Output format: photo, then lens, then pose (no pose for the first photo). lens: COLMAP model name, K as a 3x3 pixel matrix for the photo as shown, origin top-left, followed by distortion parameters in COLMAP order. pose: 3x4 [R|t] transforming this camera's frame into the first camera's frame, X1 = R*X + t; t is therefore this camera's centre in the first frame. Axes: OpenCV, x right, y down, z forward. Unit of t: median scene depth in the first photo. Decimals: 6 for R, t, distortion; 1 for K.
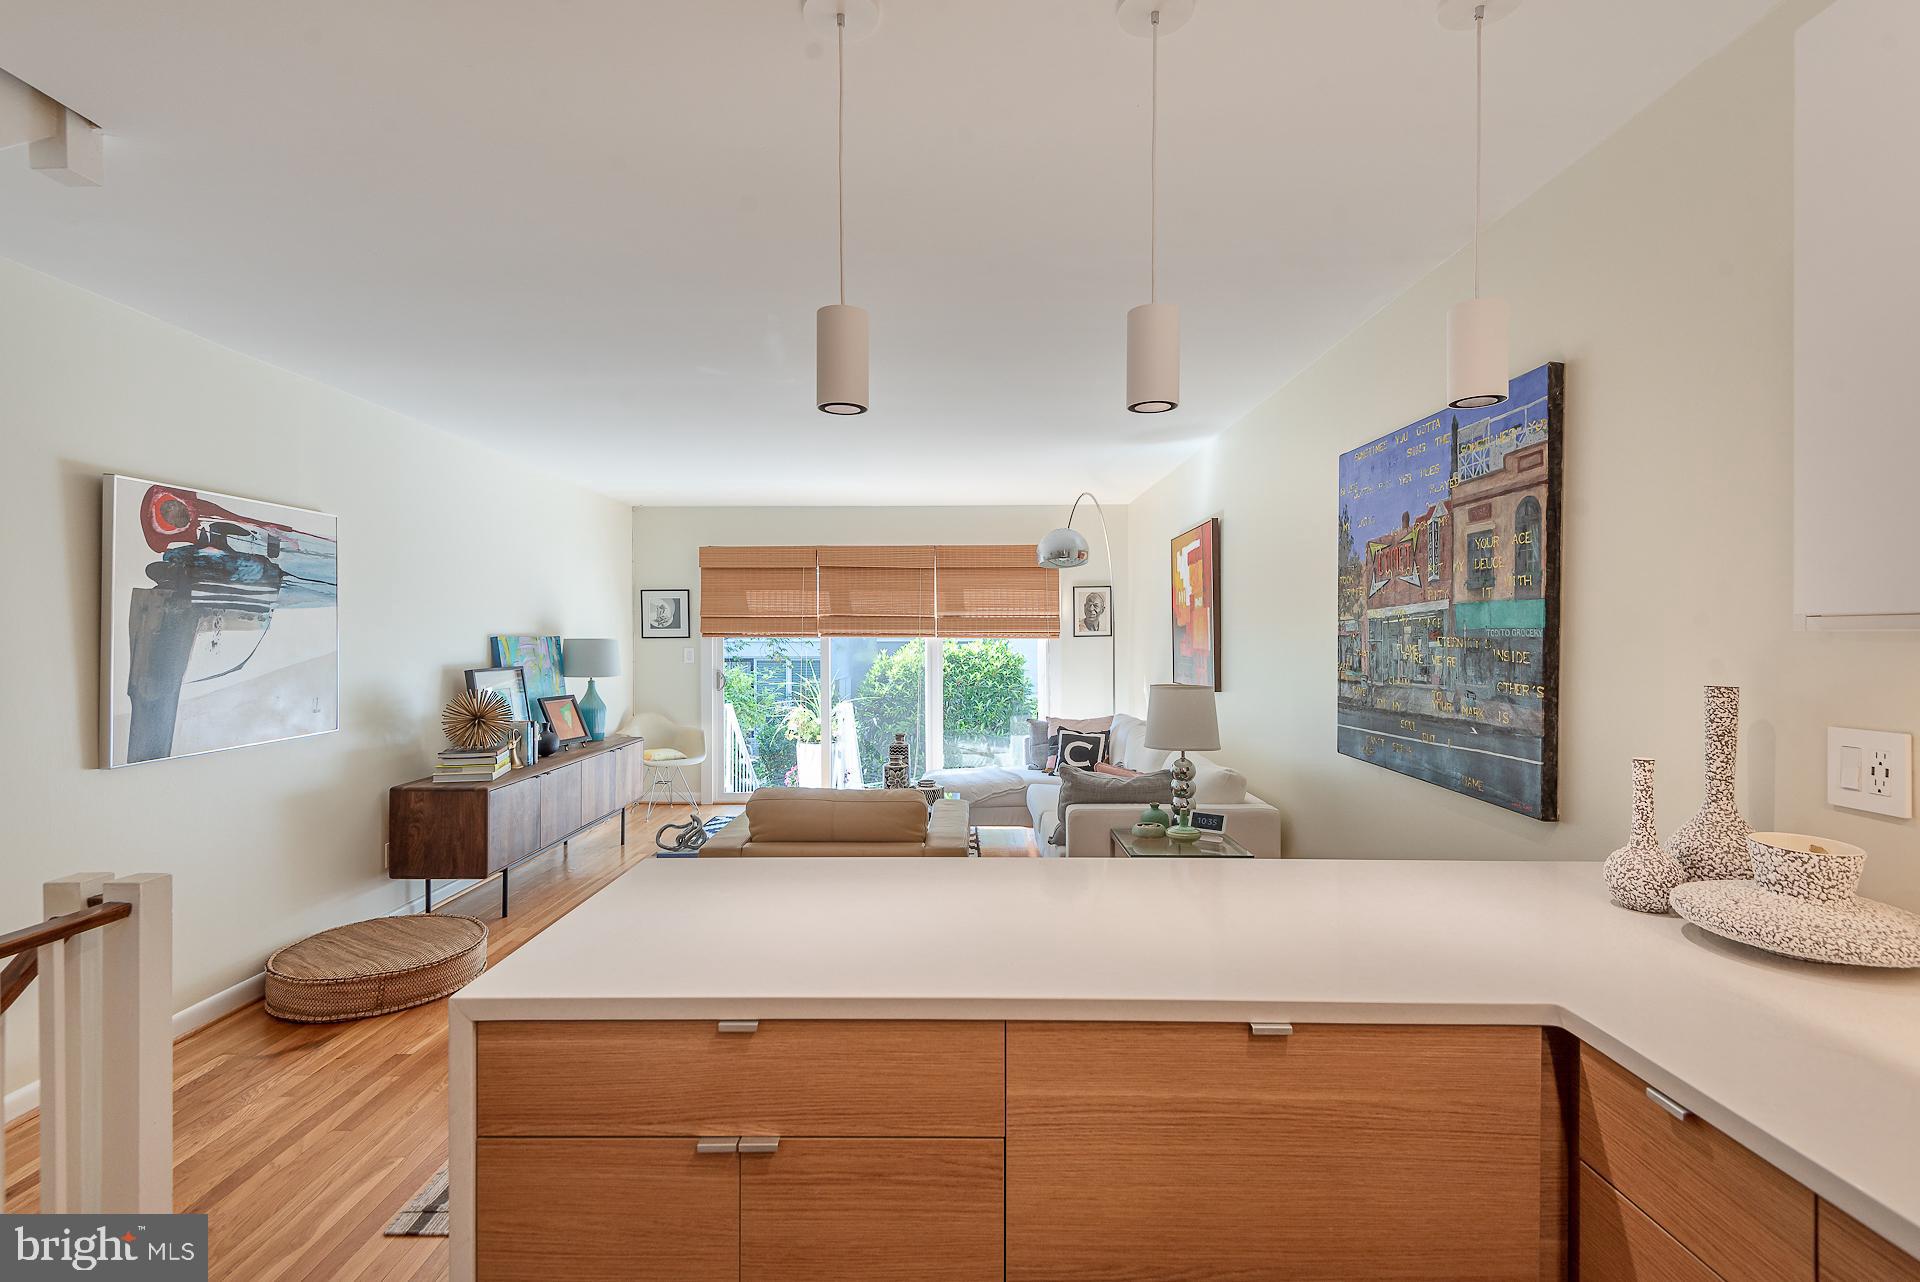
lens RADIAL K [[914.2, 0, 941.9], [0, 914.2, 643.2], [0, 0, 1]] dist [0.059905, -0.000498]
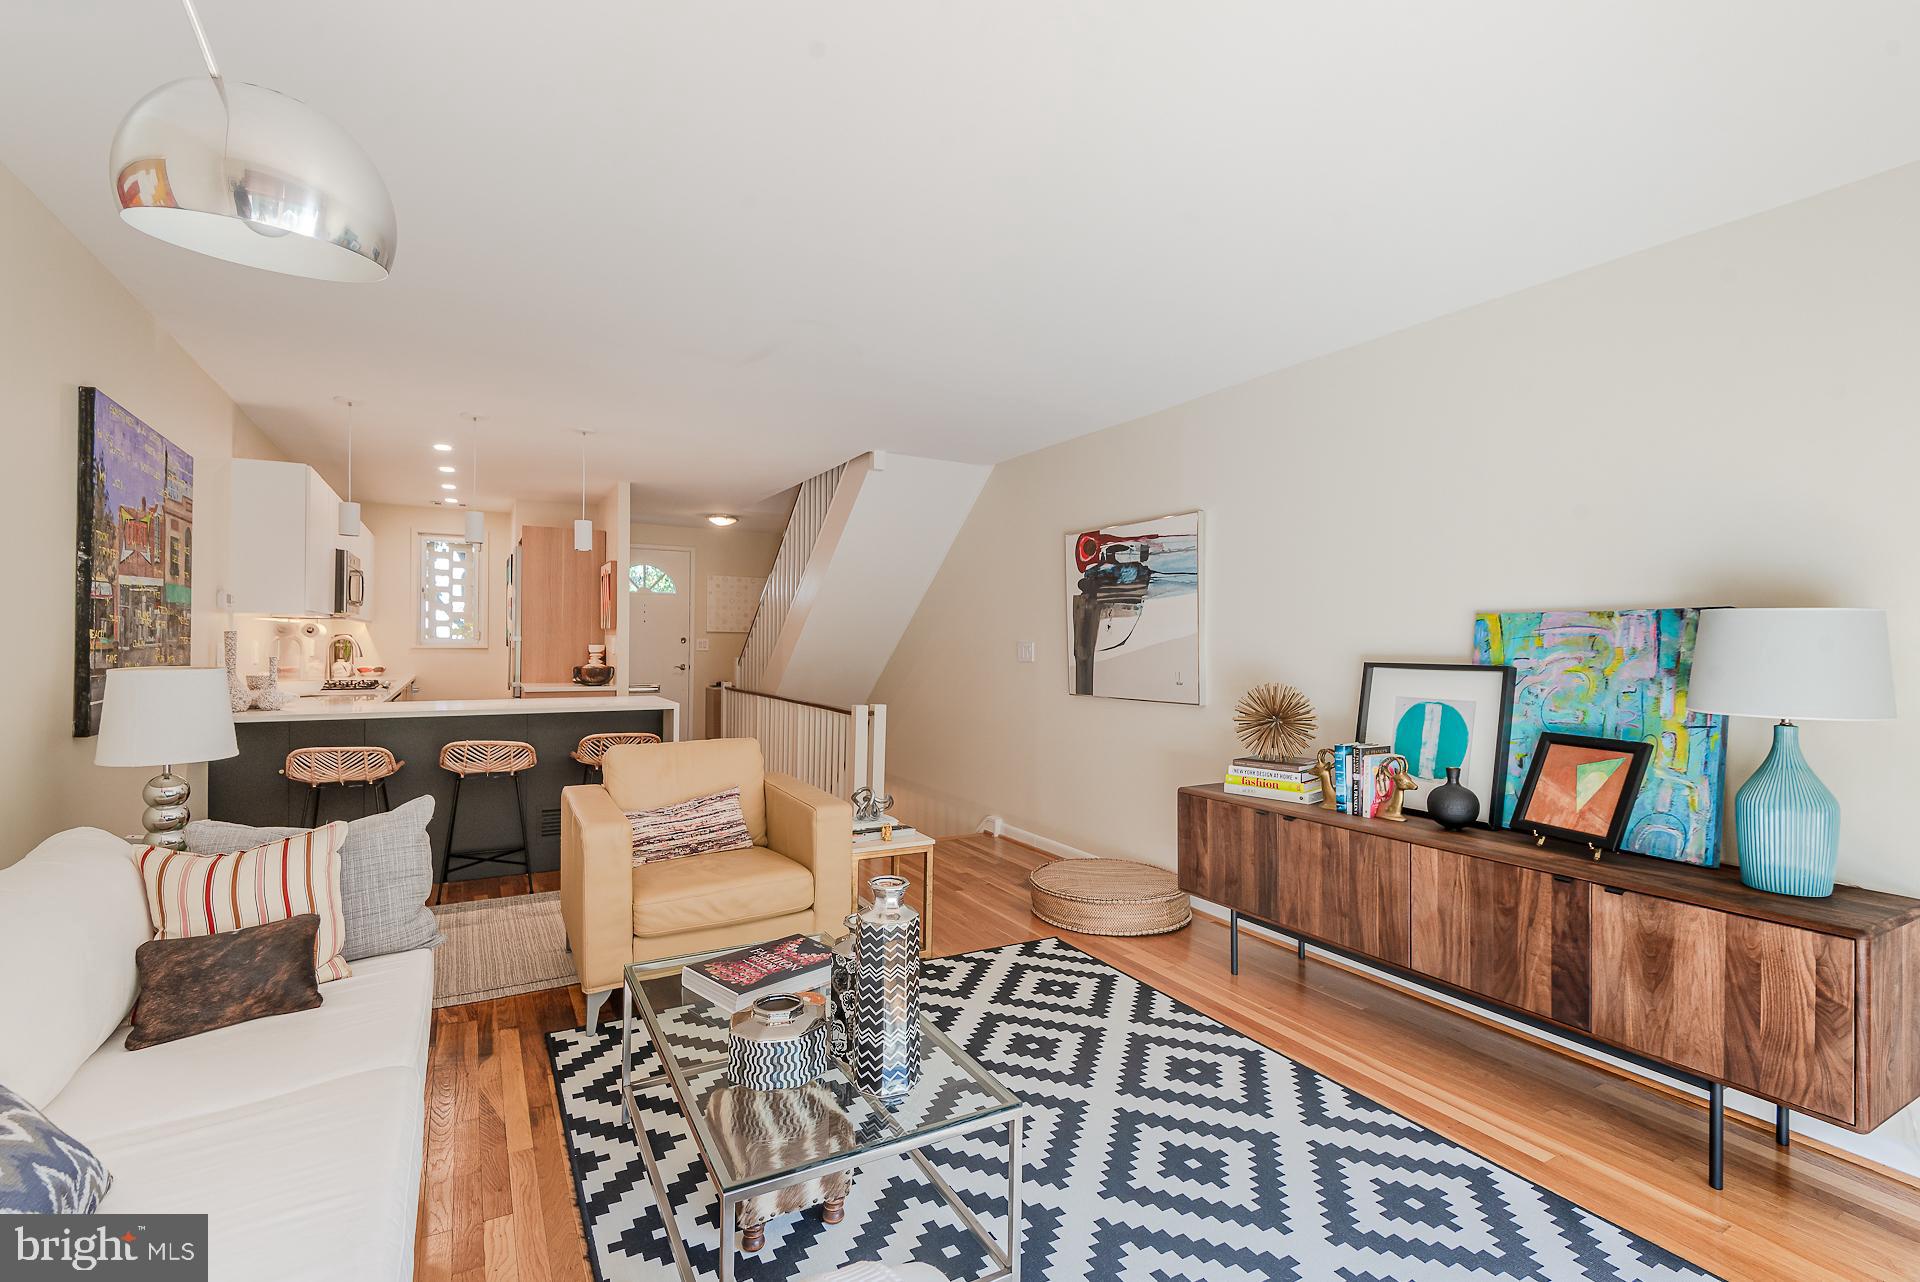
lens RADIAL K [[914.2, 0, 941.9], [0, 914.2, 643.2], [0, 0, 1]] dist [0.059905, -0.000498]
pose [[-0.876355, -0.005245, -0.481637, 0.108214], [-0.011669, 0.999878, 0.010344, 0.009357], [0.481524, 0.014685, -0.876310, 1.365495]]
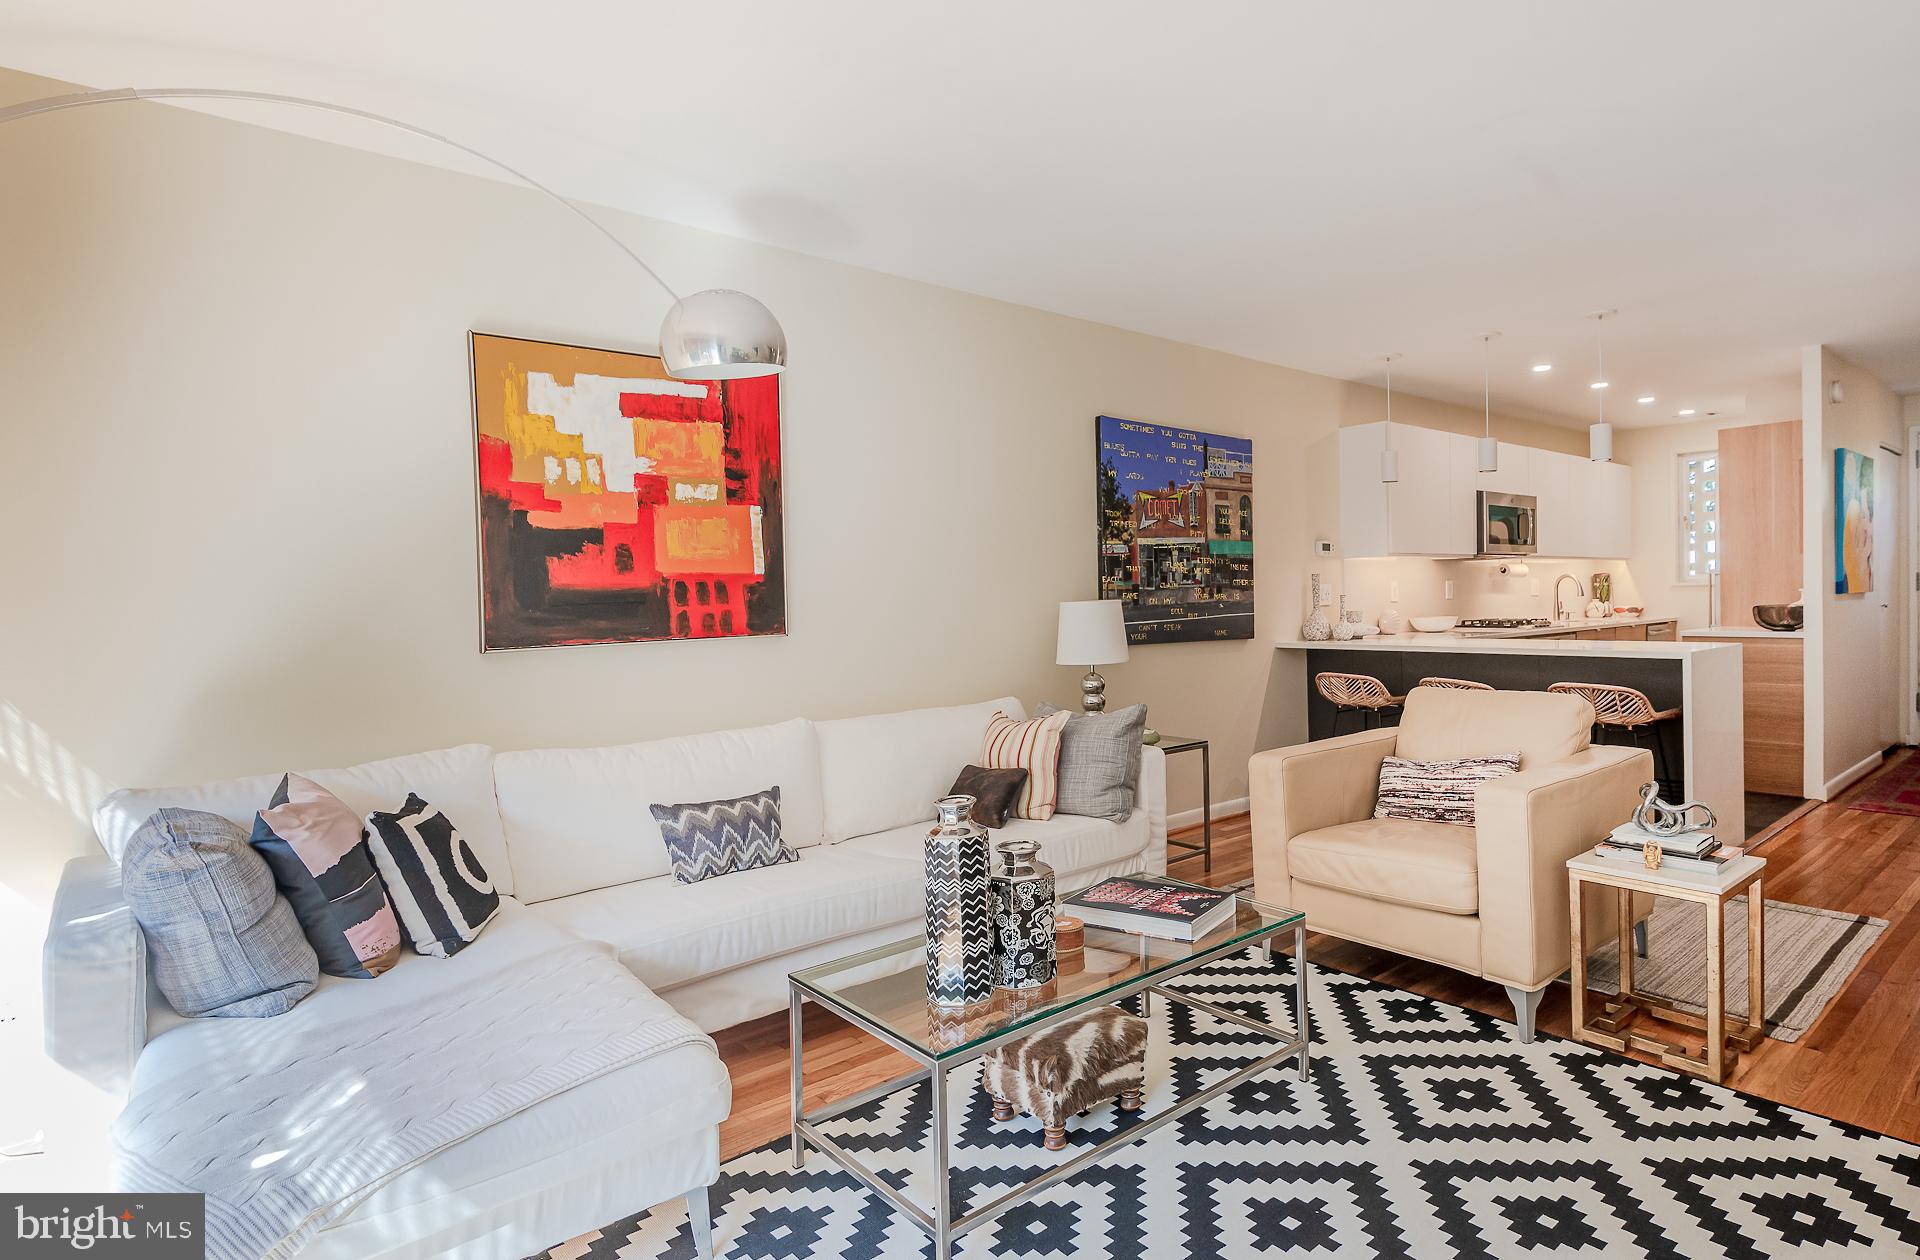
lens RADIAL K [[960.4, 0, 960.0], [0, 960.4, 630.0], [0, 0, 1]] dist [0.003663, 0.000686]
pose [[-0.646091, -0.006061, 0.763237, -0.292914], [0.032313, 0.998855, 0.035285, 0.026198], [-0.762576, 0.047460, -0.645155, 1.286654]]
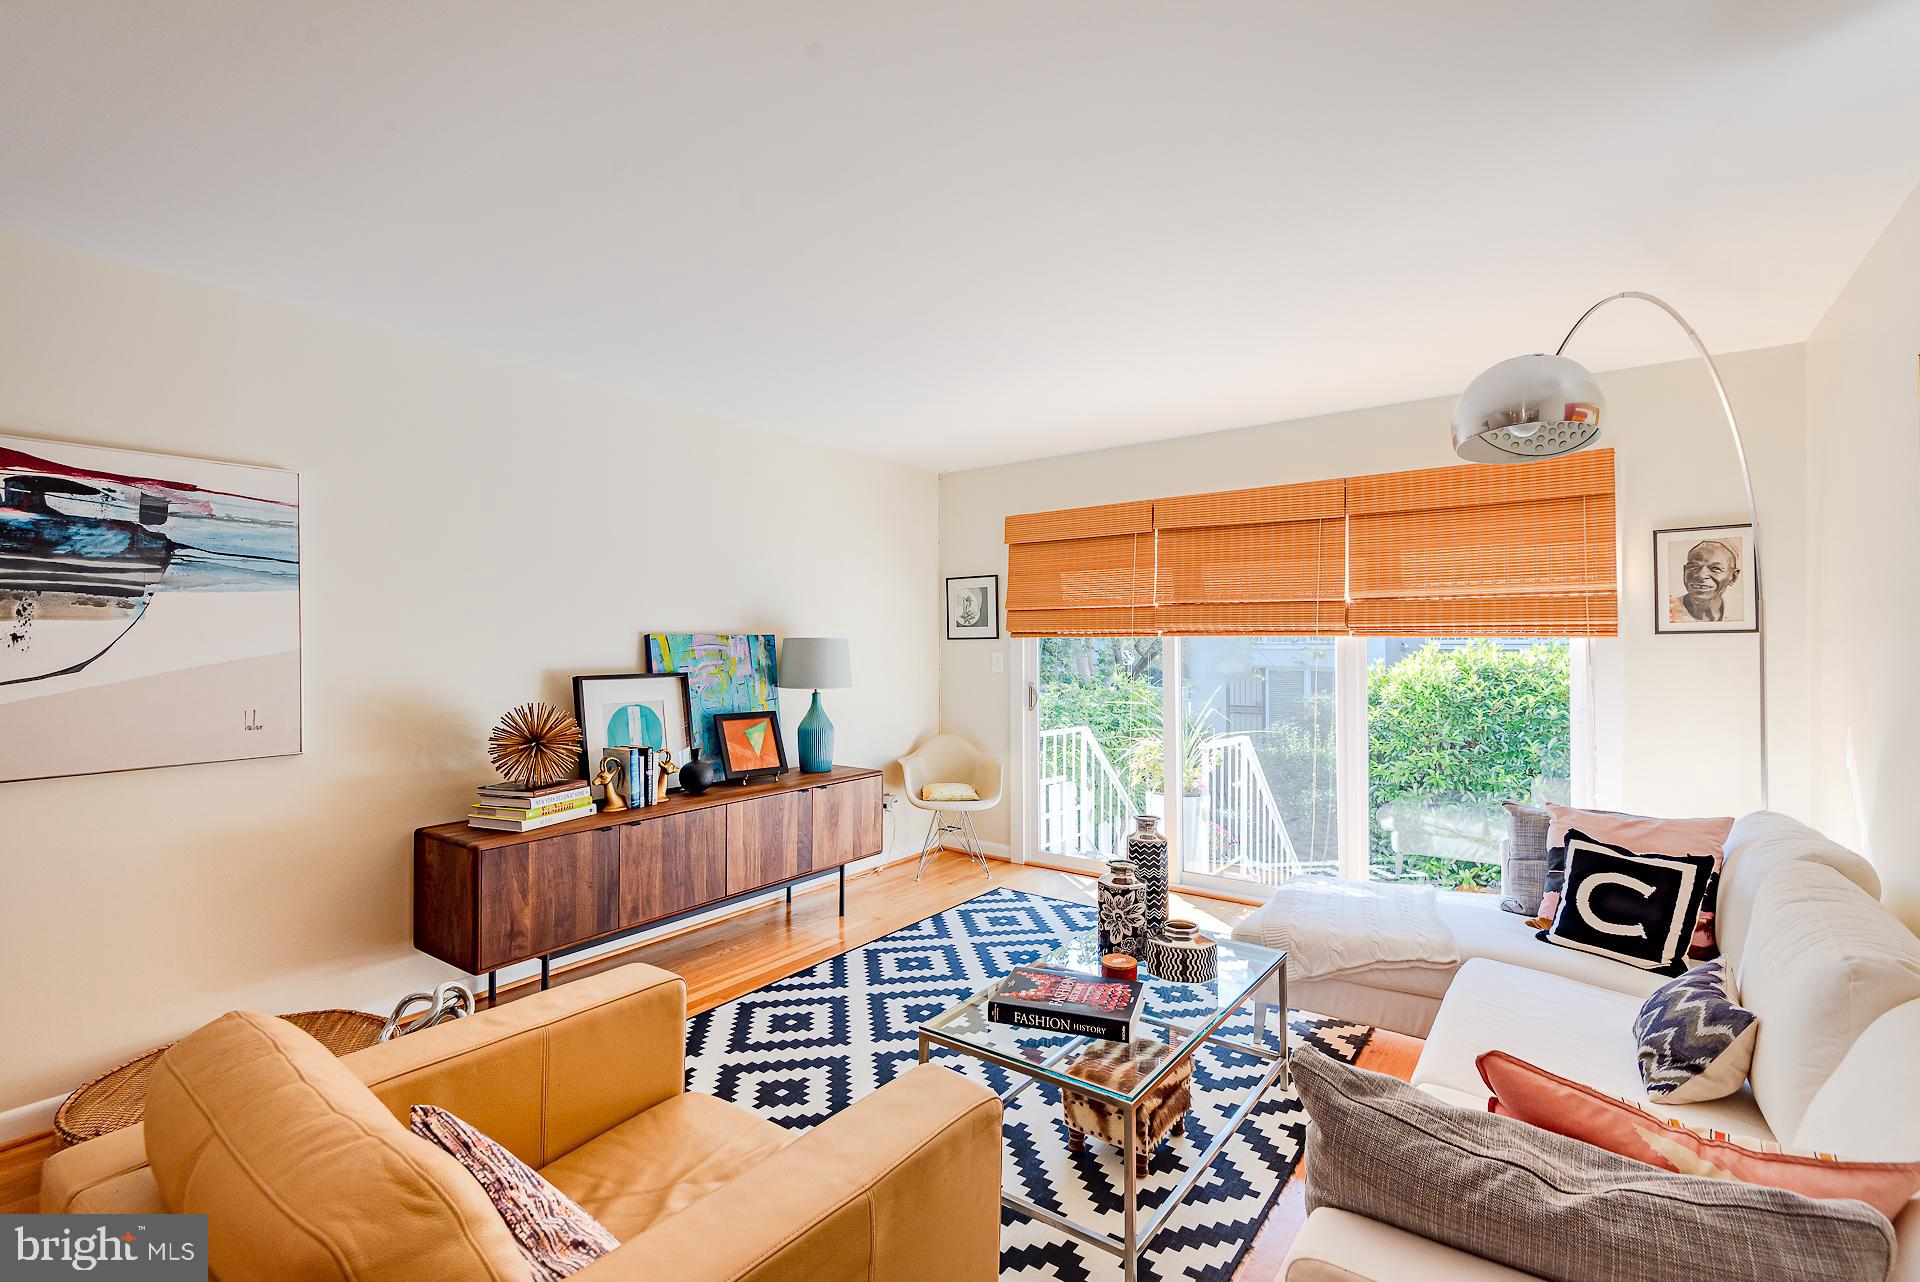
lens RADIAL K [[894.7, 0, 927.4], [0, 894.7, 645.4], [0, 0, 1]] dist [0.013403, -0.000693]
pose [[0.811203, 0.001518, -0.584762, 0.152899], [-0.005116, 0.999977, -0.004501, 0.004576], [0.584742, 0.006643, 0.811192, 0.531068]]
